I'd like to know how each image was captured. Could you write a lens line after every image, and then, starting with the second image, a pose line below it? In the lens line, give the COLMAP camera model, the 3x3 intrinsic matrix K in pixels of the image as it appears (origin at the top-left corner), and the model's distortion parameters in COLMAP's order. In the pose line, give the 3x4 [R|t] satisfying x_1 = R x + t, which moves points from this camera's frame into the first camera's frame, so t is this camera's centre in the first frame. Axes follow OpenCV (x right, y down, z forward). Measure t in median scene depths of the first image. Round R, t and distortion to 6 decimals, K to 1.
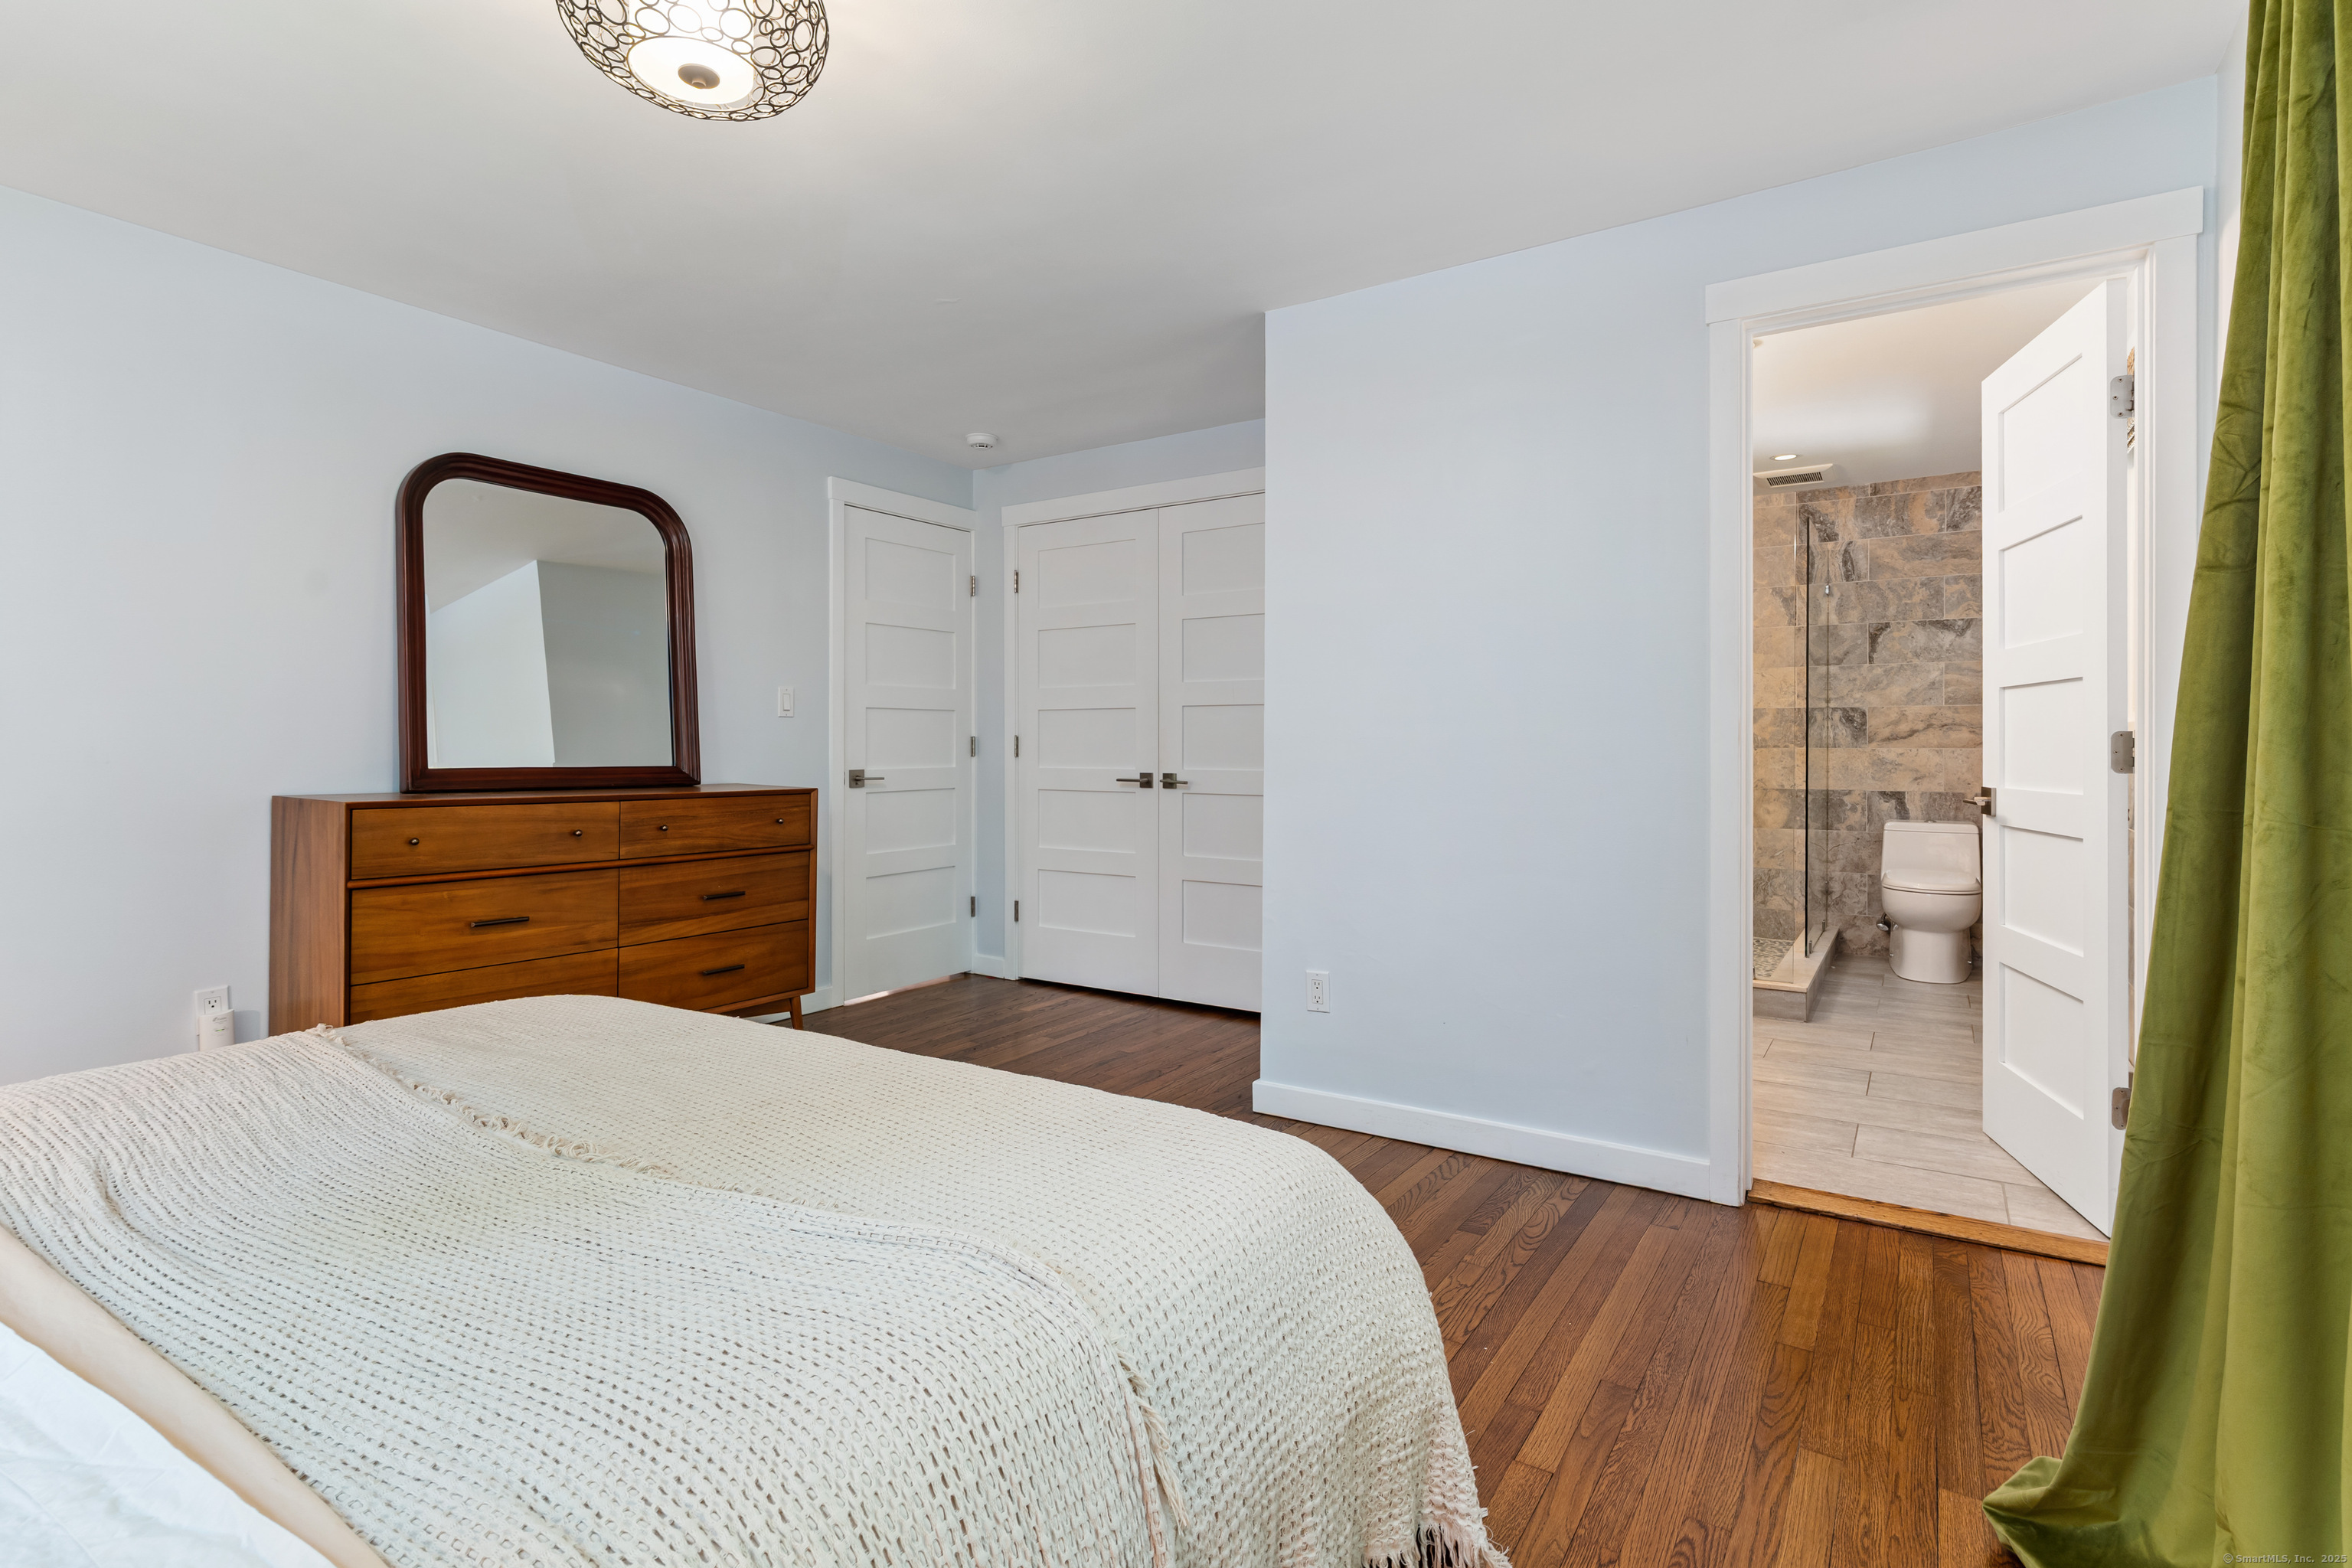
lens RADIAL K [[1127.0, 0, 1184.6], [0, 1127.0, 769.8], [0, 0, 1]] dist [0.005018, -0.000843]
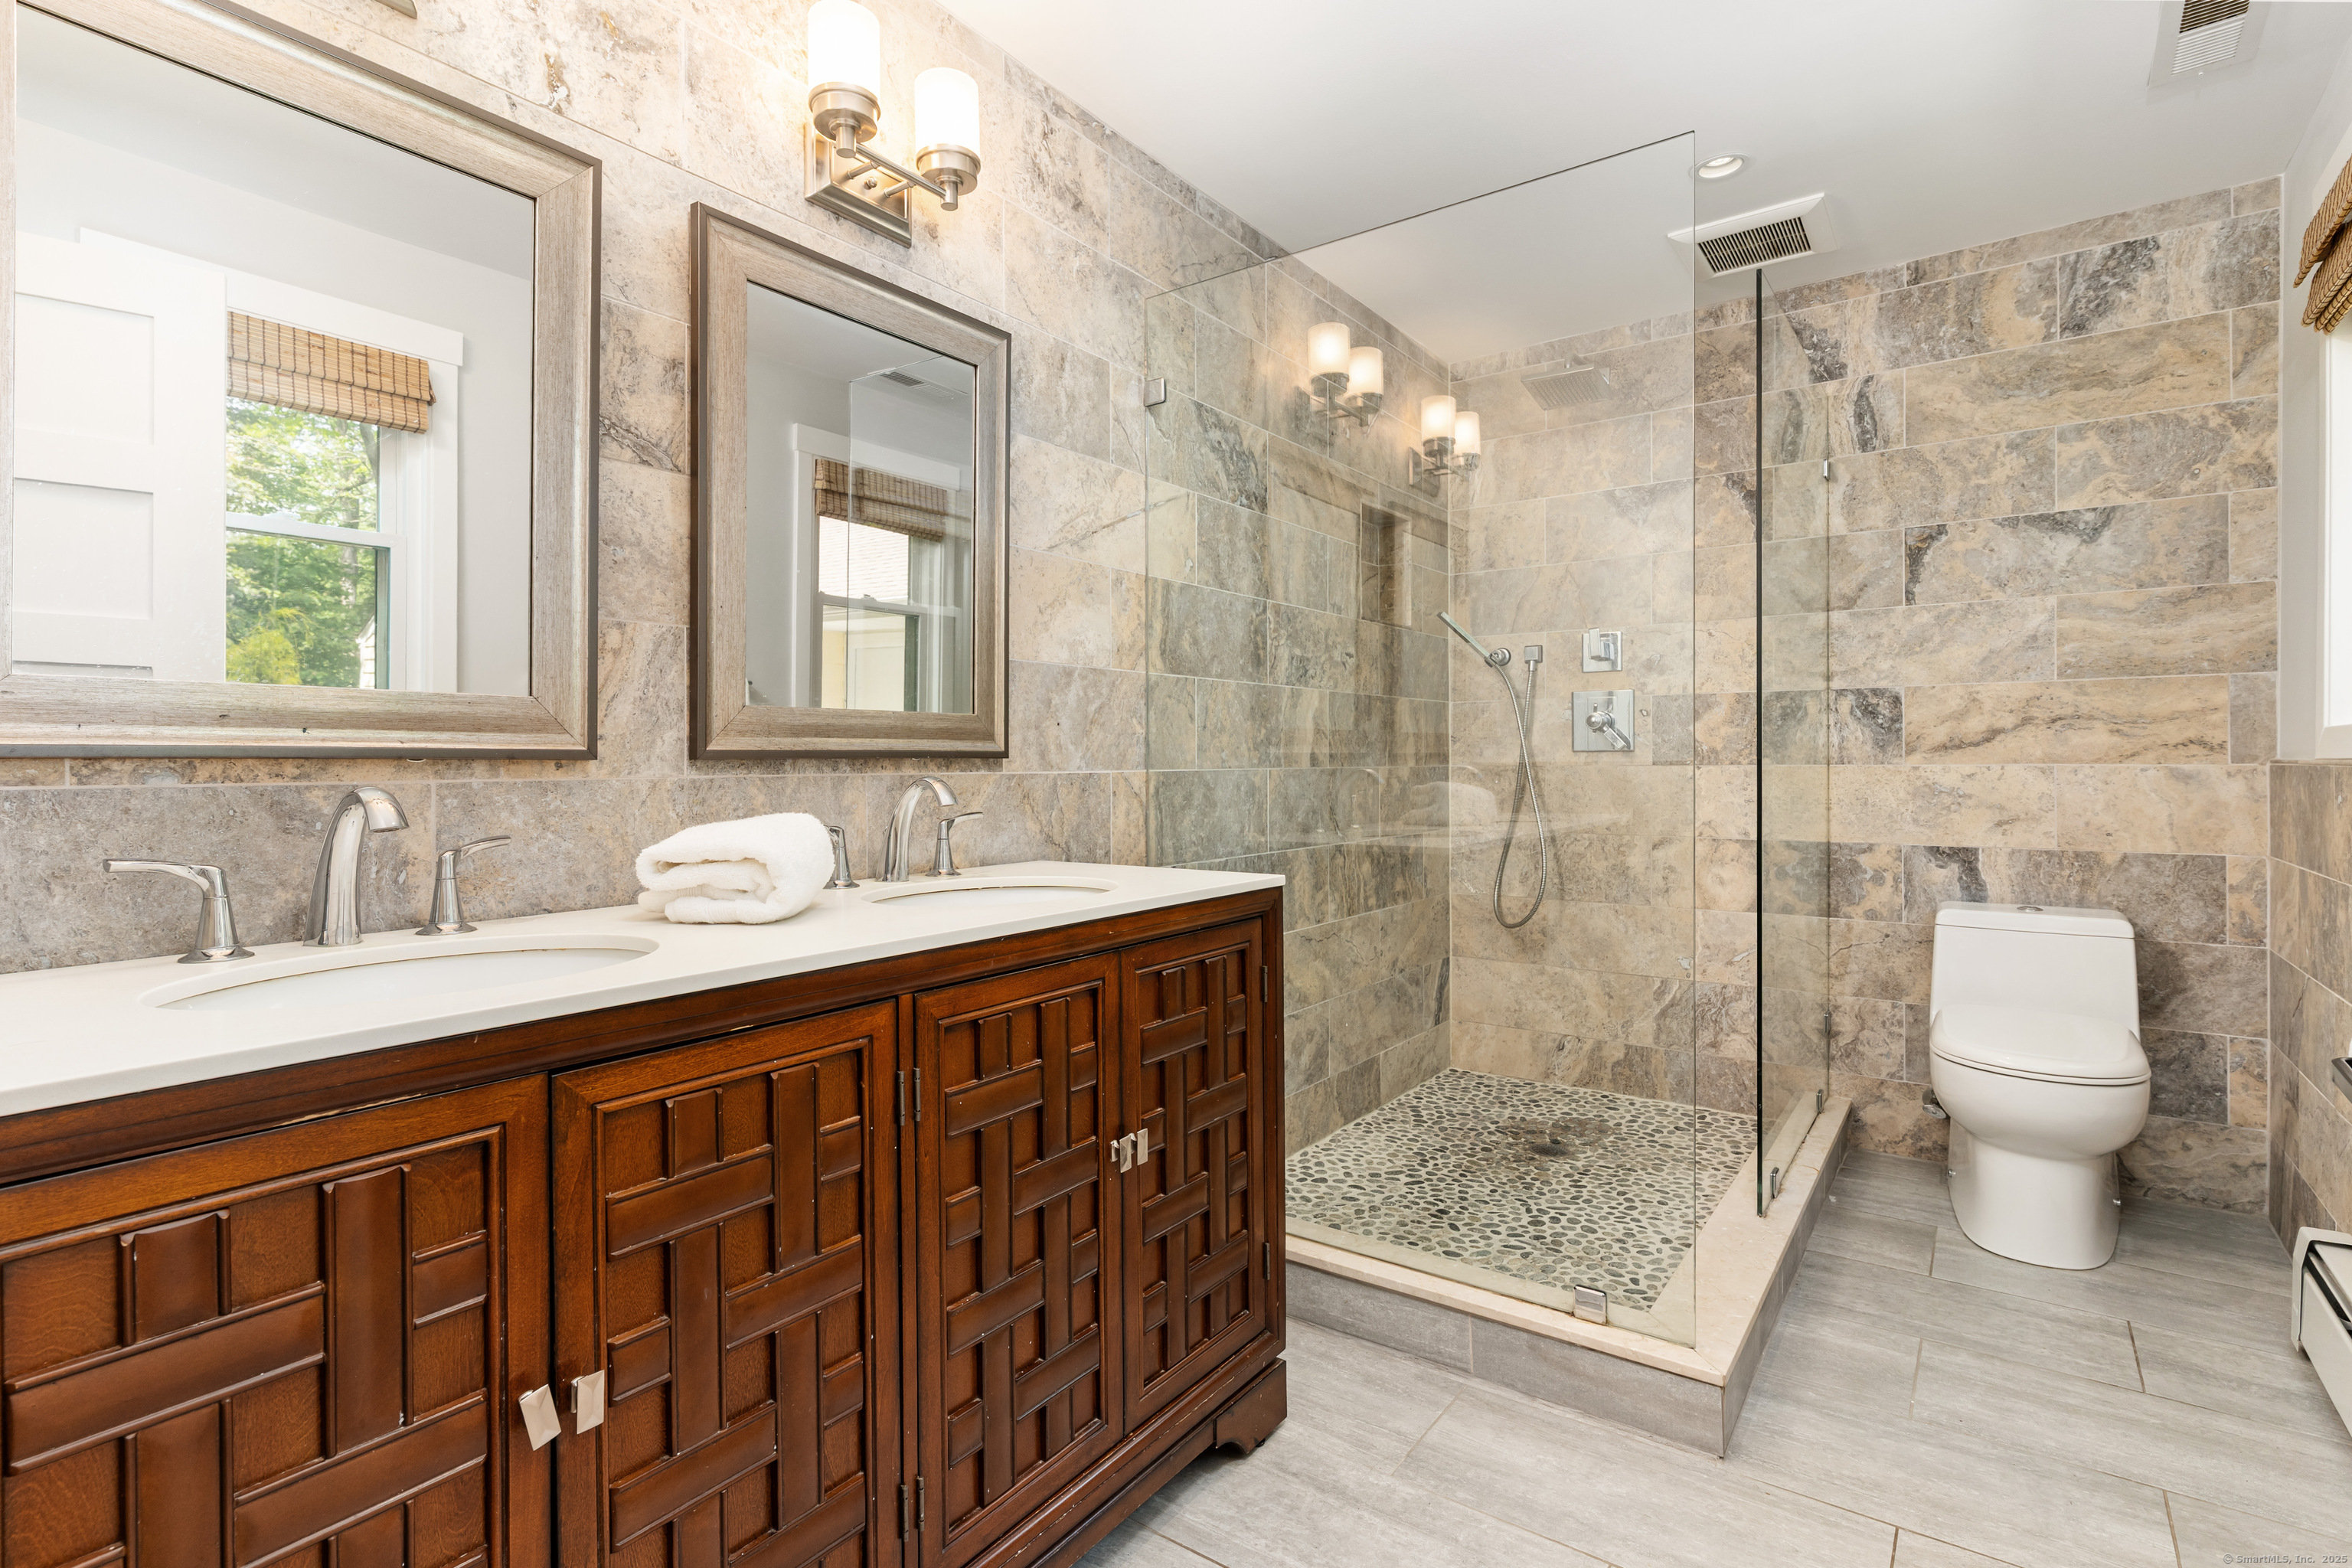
lens RADIAL K [[1127.0, 0, 1171.8], [0, 1127.0, 786.4], [0, 0, 1]] dist [0.005018, -0.000843]
pose [[0.998688, -0.001790, -0.051181, 0.292785], [0.001542, 0.999987, -0.004879, -0.007020], [0.051189, 0.004794, 0.998677, 0.459536]]
